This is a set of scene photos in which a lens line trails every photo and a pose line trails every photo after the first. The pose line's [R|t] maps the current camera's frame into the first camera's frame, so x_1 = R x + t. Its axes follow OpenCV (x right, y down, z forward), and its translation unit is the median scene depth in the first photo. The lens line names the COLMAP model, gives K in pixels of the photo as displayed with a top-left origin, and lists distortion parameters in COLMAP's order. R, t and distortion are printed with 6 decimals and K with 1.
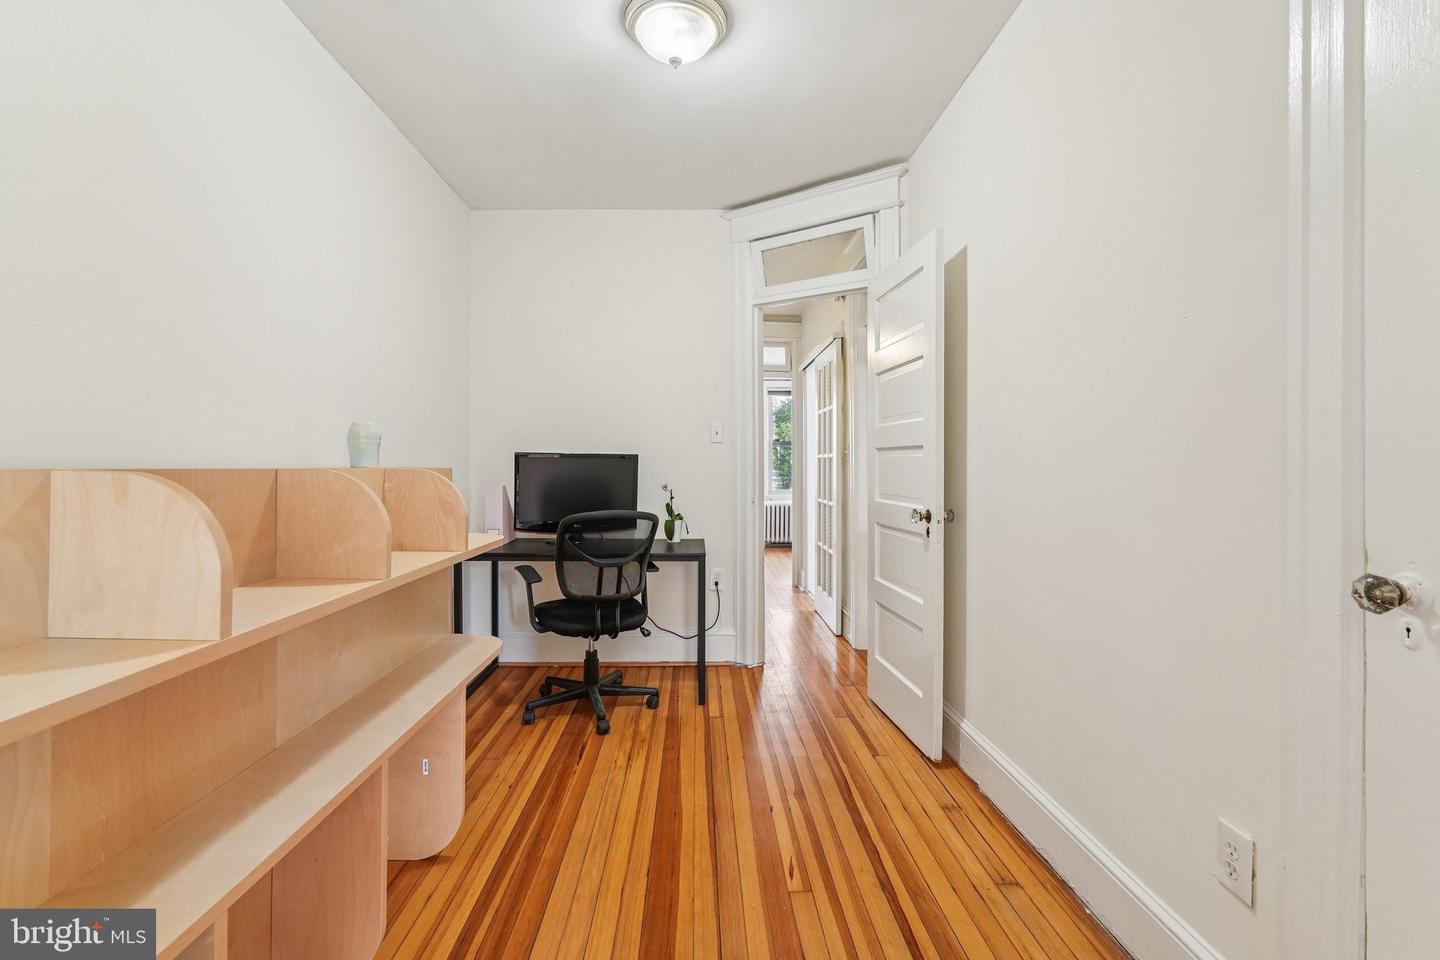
lens RADIAL K [[645.7, 0, 715.9], [0, 645.7, 470.8], [0, 0, 1]] dist [-0.013505, 0.004613]
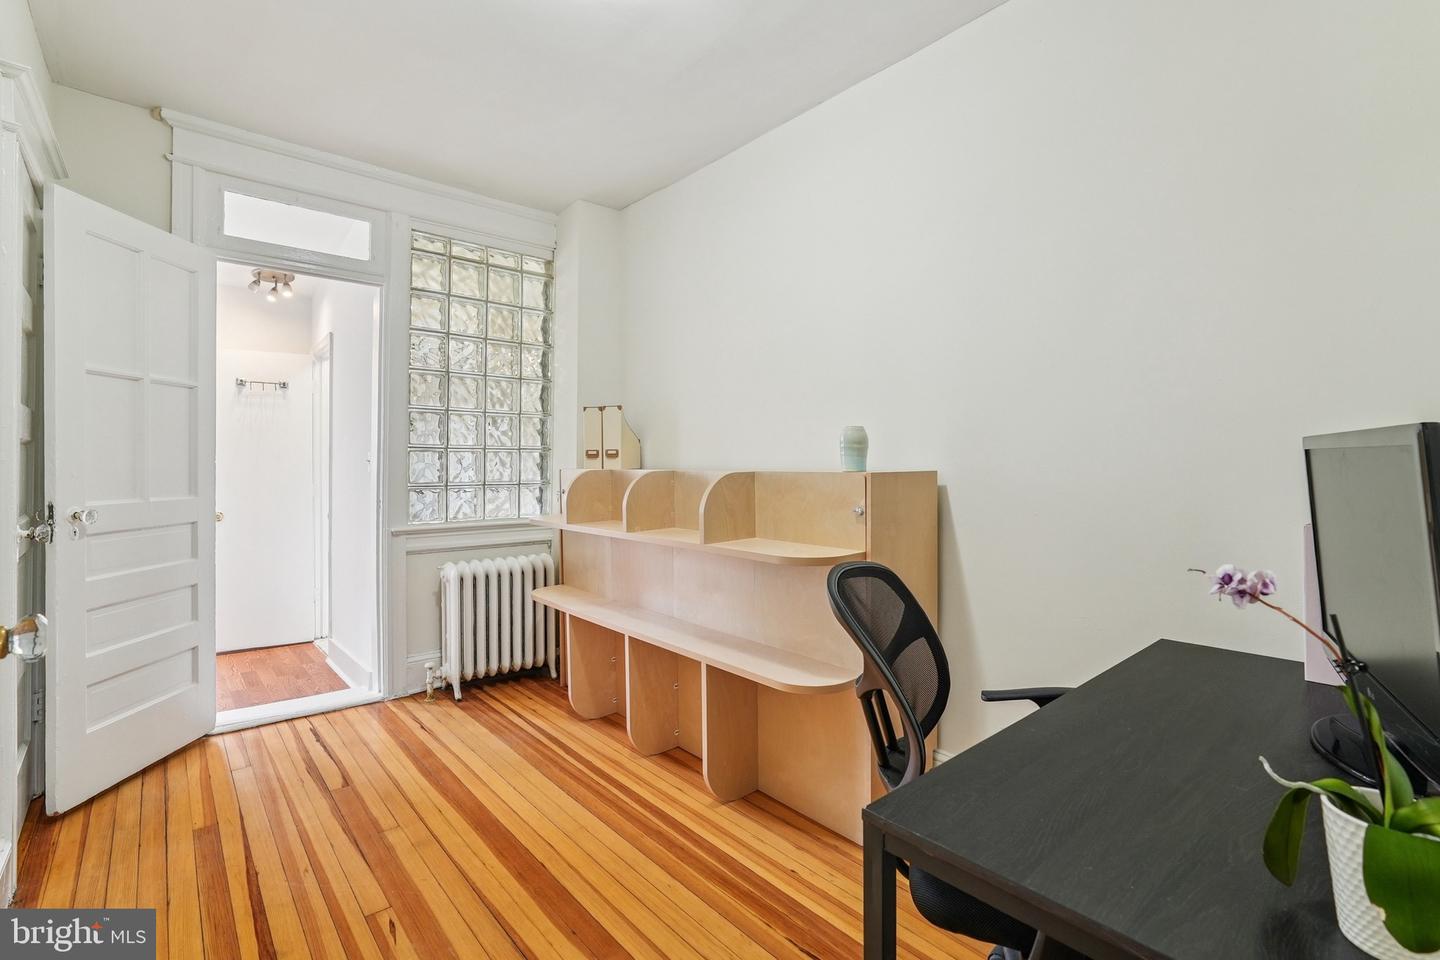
lens RADIAL K [[645.7, 0, 711.4], [0, 645.7, 471.8], [0, 0, 1]] dist [-0.013505, 0.004613]
pose [[-0.780211, 0.003324, -0.625507, 0.325955], [-0.001385, 0.999974, 0.007042, -0.013695], [0.625515, 0.006360, -0.780186, 1.966488]]
